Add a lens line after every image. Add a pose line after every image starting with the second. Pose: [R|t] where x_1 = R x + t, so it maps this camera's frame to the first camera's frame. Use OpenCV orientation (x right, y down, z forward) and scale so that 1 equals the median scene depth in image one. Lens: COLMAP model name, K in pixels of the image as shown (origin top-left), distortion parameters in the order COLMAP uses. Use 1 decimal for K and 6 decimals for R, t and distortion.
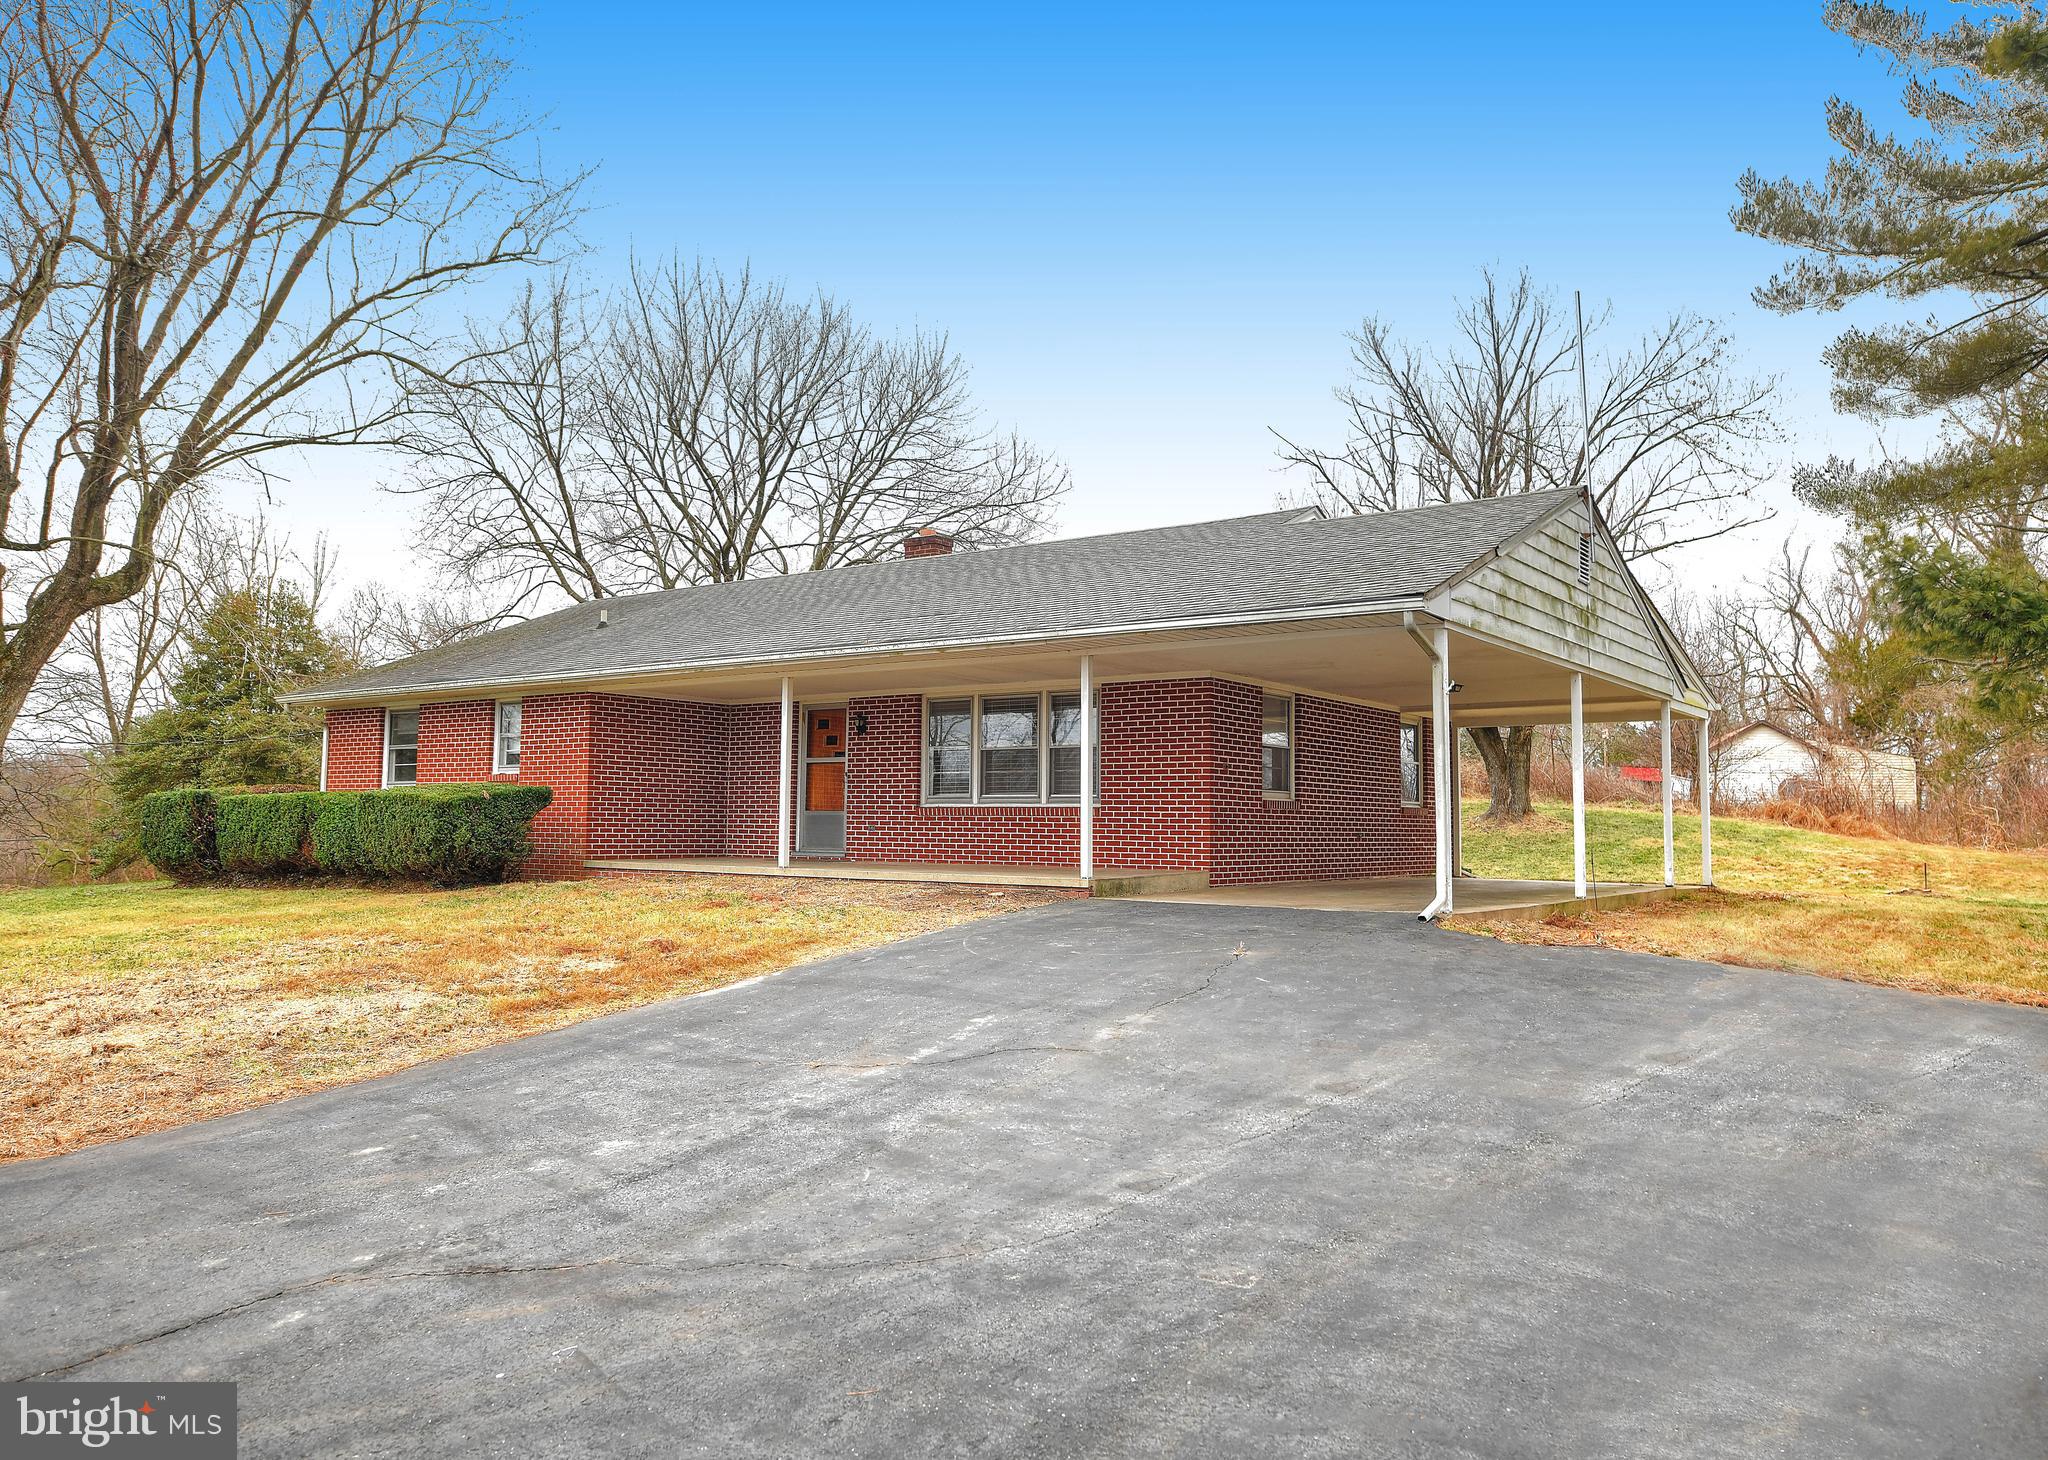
lens RADIAL K [[1480.4, 0, 1024.0], [0, 1480.4, 730.0], [0, 0, 1]] dist [0.003197, -0.000756]
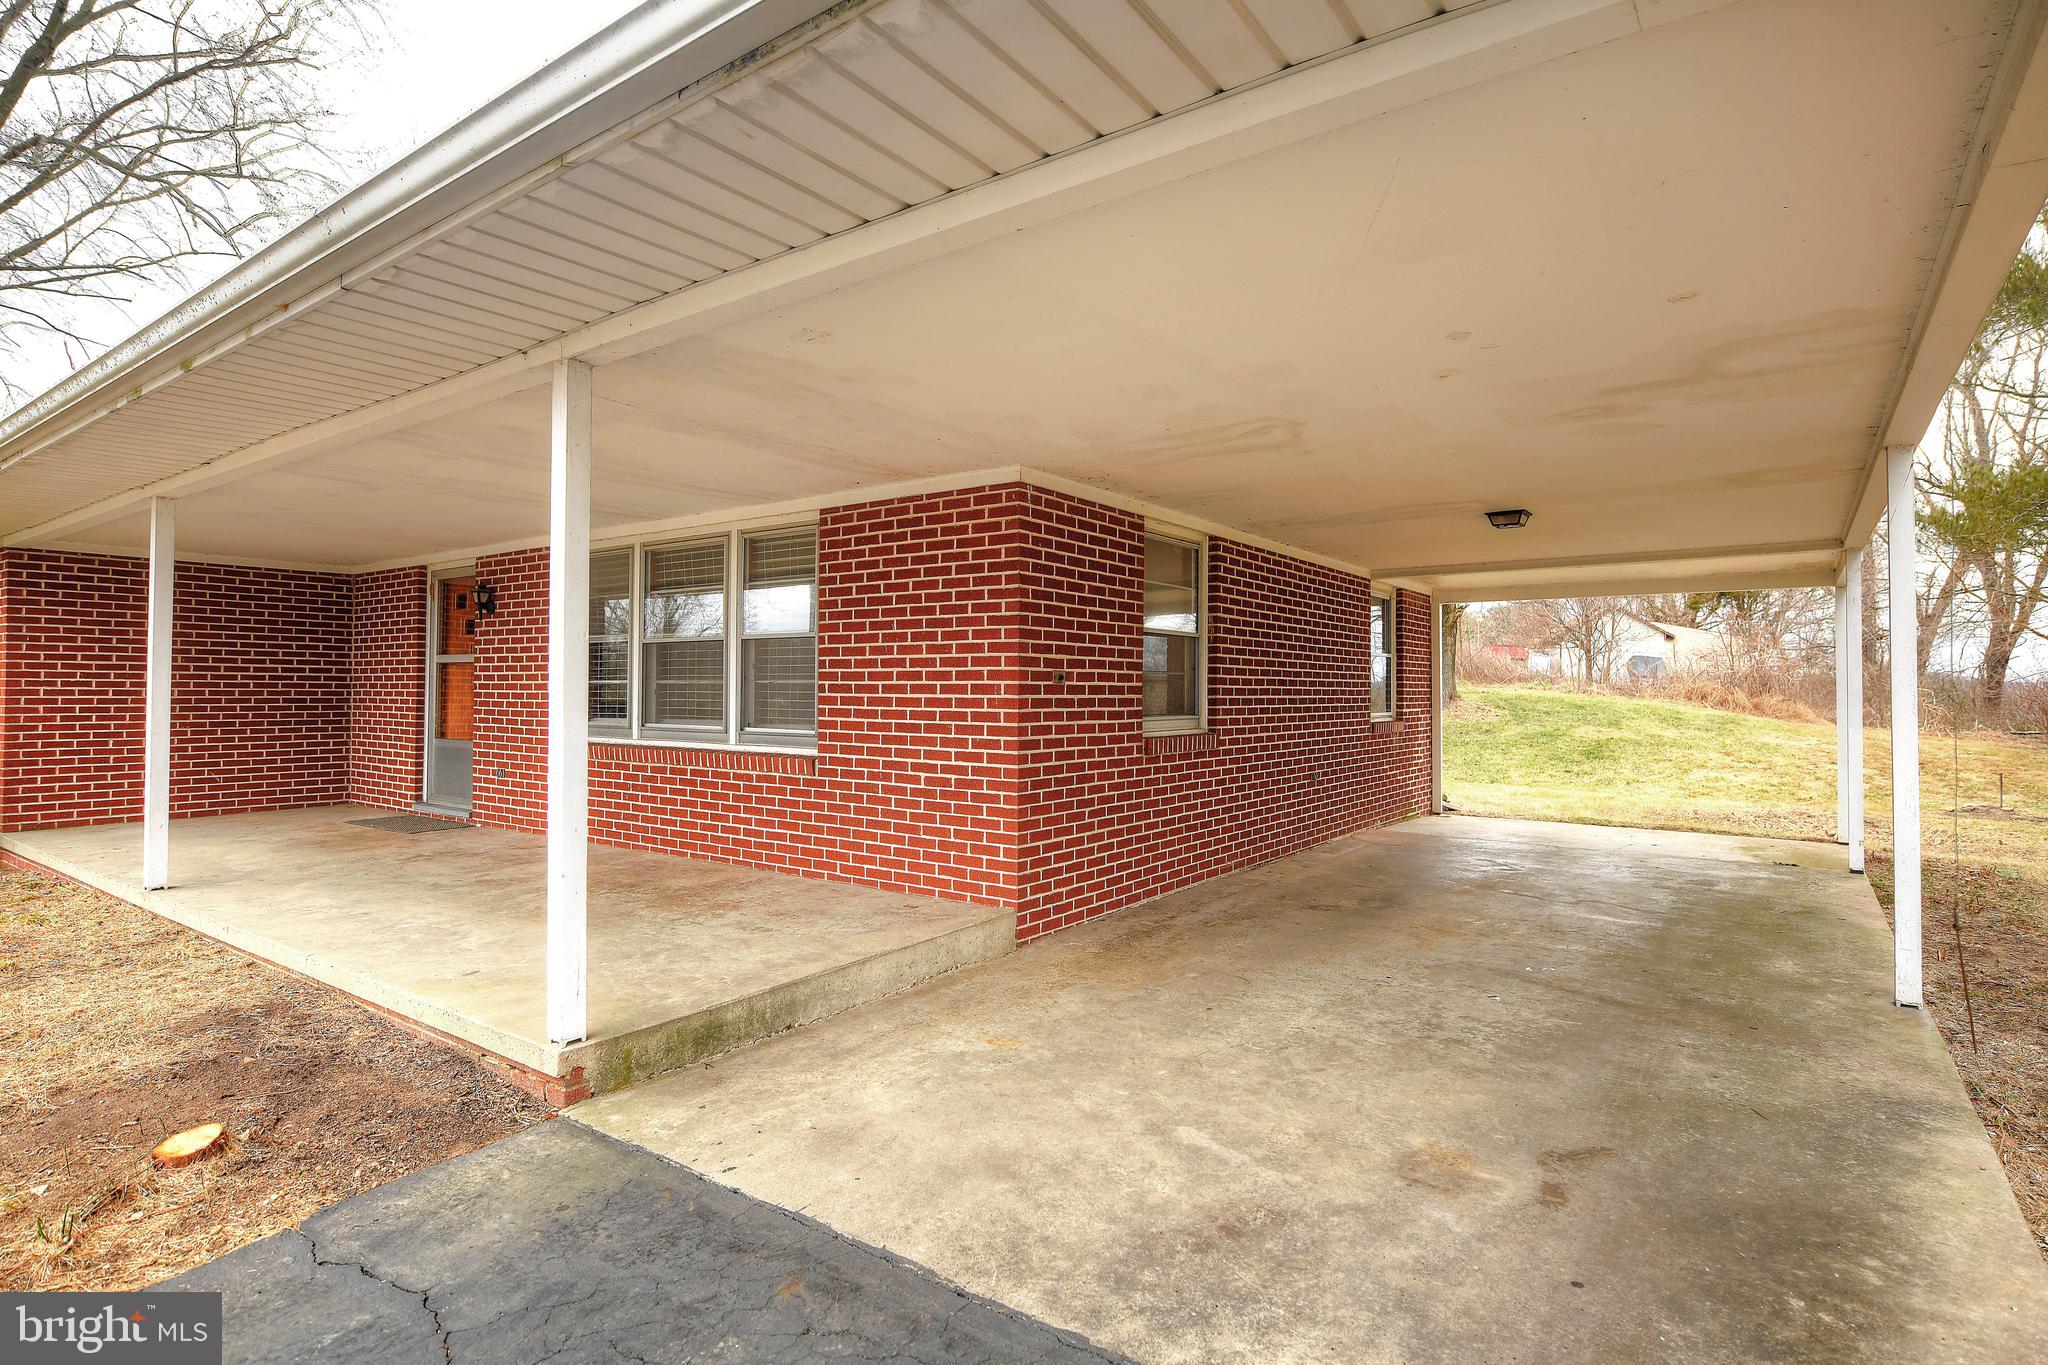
lens RADIAL K [[1041.1, 0, 1024.0], [0, 1041.1, 682.5], [0, 0, 1]] dist [-0.001196, -0.000206]
pose [[0.999980, -0.006006, 0.001716, 0.111614], [0.005891, 0.998126, 0.060903, 0.005383], [-0.002078, -0.060892, 0.998142, 0.601213]]
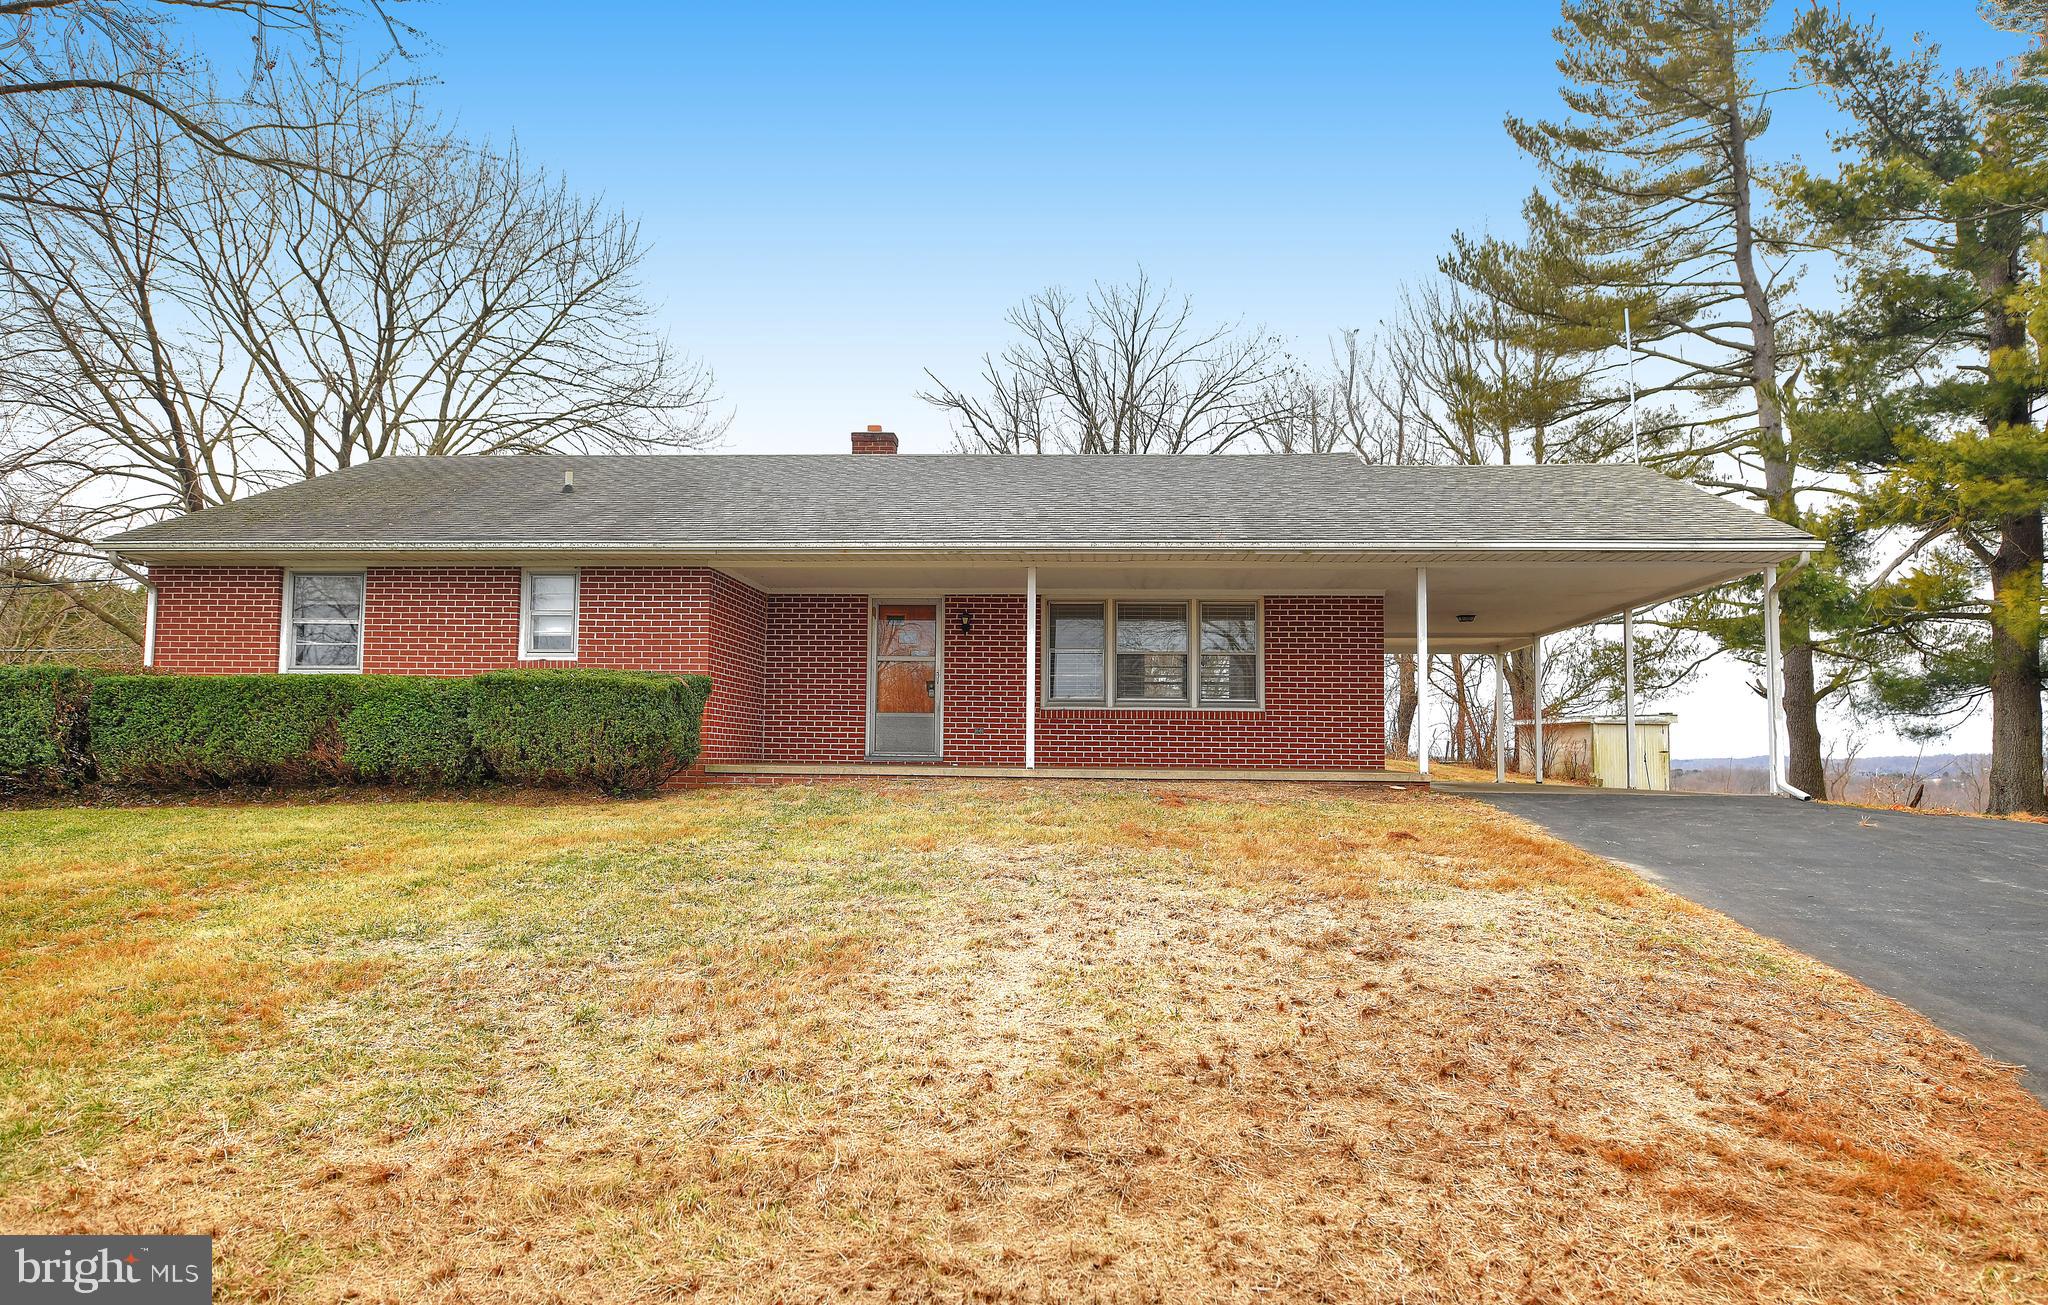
lens RADIAL K [[1363.8, 0, 1024.0], [0, 1363.8, 652.5], [0, 0, 1]] dist [0.032893, -0.000127]
pose [[0.847998, 0.042629, 0.528282, -0.569327], [-0.038952, 0.999077, -0.018092, 0.031566], [-0.528566, -0.005236, 0.848876, 0.239105]]
